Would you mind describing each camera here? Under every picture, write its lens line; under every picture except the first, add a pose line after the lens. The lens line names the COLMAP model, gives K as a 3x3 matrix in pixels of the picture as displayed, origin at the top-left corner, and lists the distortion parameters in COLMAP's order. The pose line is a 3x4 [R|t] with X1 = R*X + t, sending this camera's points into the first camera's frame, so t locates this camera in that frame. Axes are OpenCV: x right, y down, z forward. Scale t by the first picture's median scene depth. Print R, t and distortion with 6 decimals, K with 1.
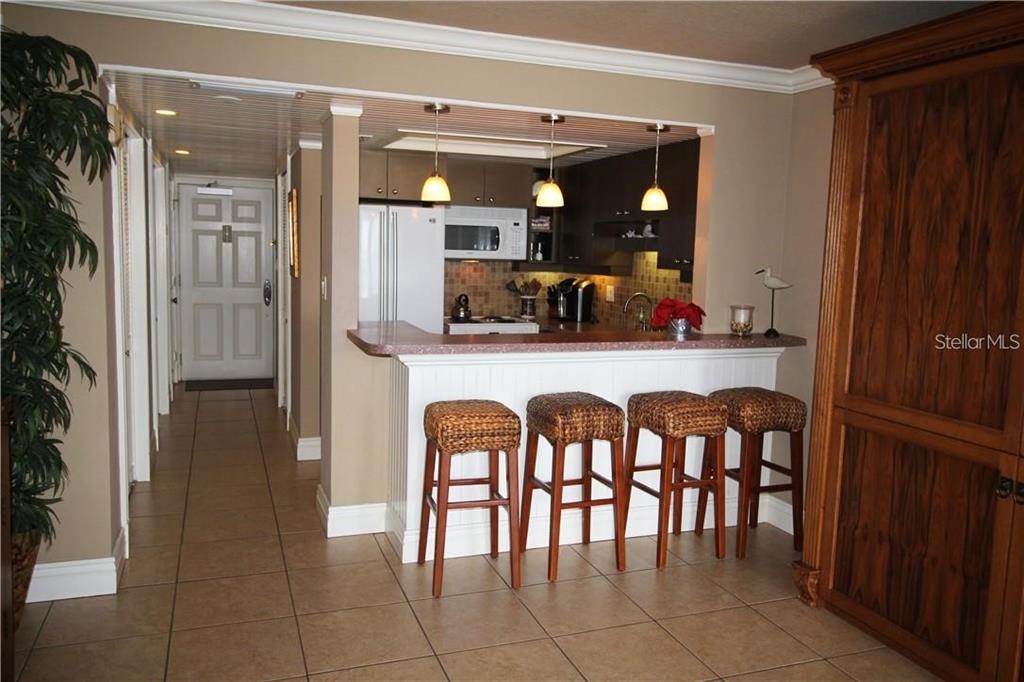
lens RADIAL K [[797.9, 0, 503.0], [0, 797.9, 338.6], [0, 0, 1]] dist [0.020012, -0.012969]
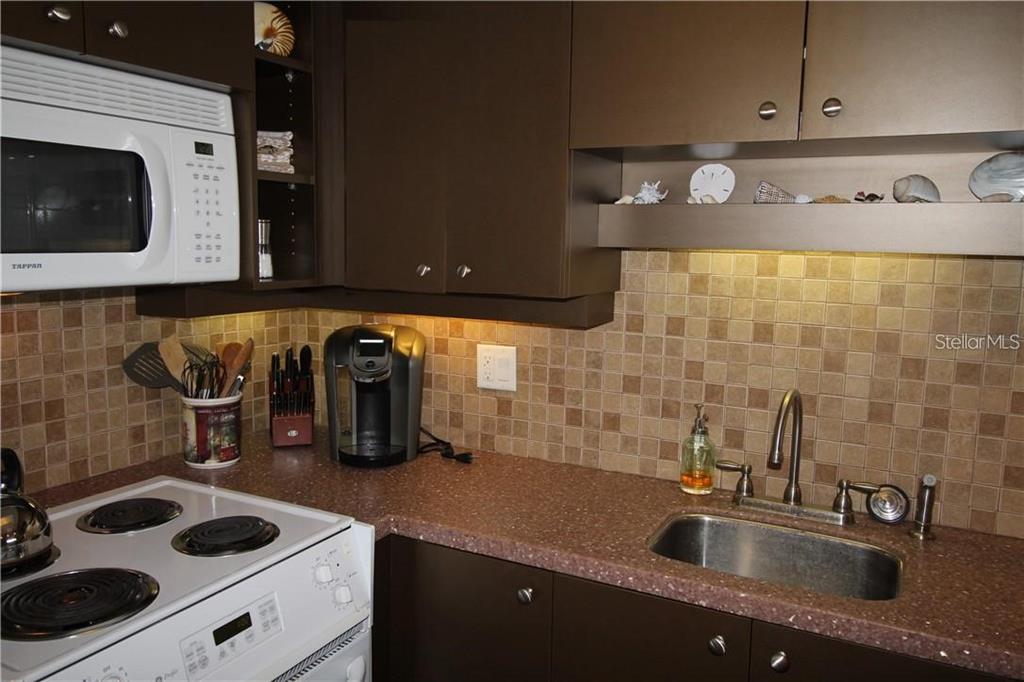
lens RADIAL K [[797.9, 0, 511.4], [0, 797.9, 334.2], [0, 0, 1]] dist [0.020012, -0.012969]
pose [[0.730192, -0.093462, 0.676819, -0.092126], [0.075280, 0.995574, 0.056263, -0.087906], [-0.679082, 0.009868, 0.733996, 0.726210]]
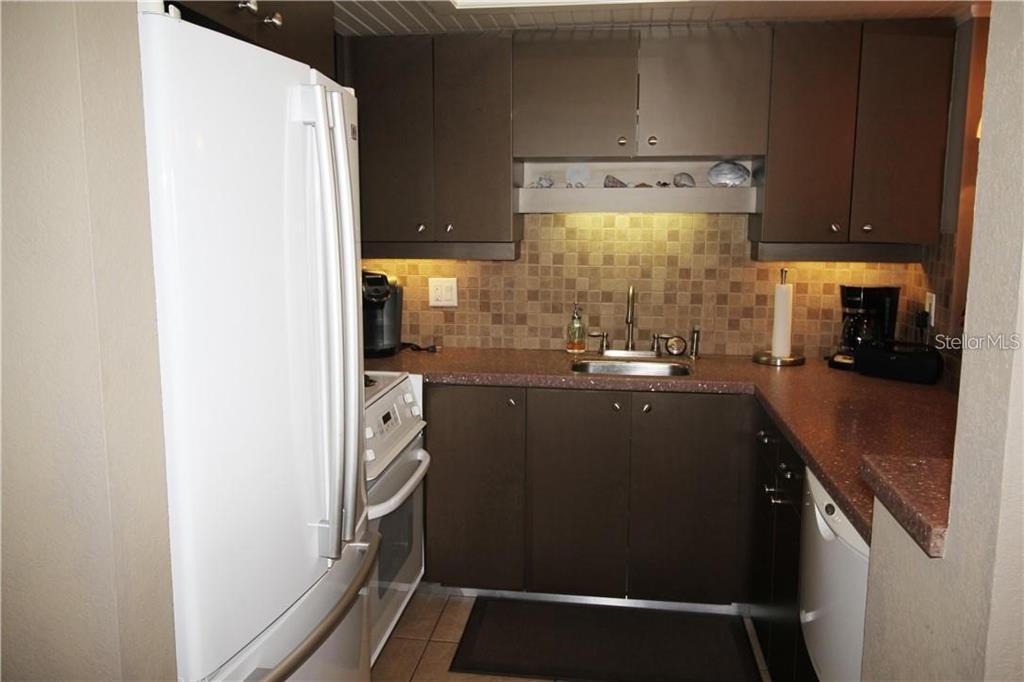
lens RADIAL K [[797.9, 0, 515.1], [0, 797.9, 333.7], [0, 0, 1]] dist [0.020012, -0.012969]
pose [[0.452737, -0.150259, 0.878892, -0.317843], [0.106959, 0.987733, 0.113769, -0.083223], [-0.885206, 0.042498, 0.463255, 0.692587]]
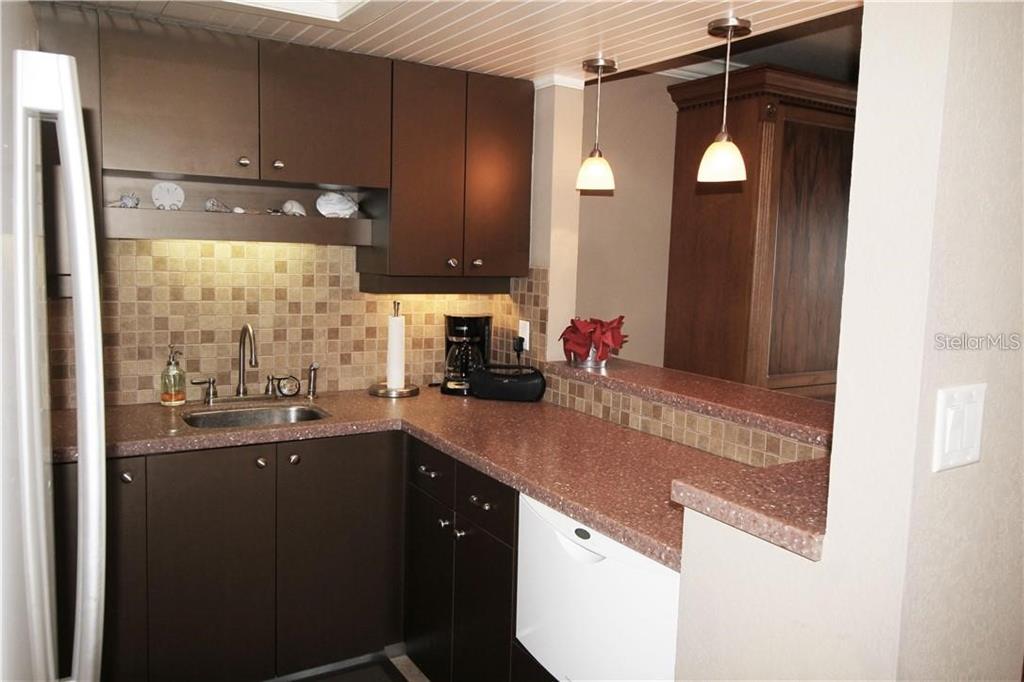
lens RADIAL K [[797.9, 0, 510.6], [0, 797.9, 338.6], [0, 0, 1]] dist [0.020012, -0.012969]
pose [[-0.209822, -0.139094, 0.967795, -0.303602], [0.074388, 0.984689, 0.157650, -0.098768], [-0.974906, 0.105071, -0.196263, 0.800842]]
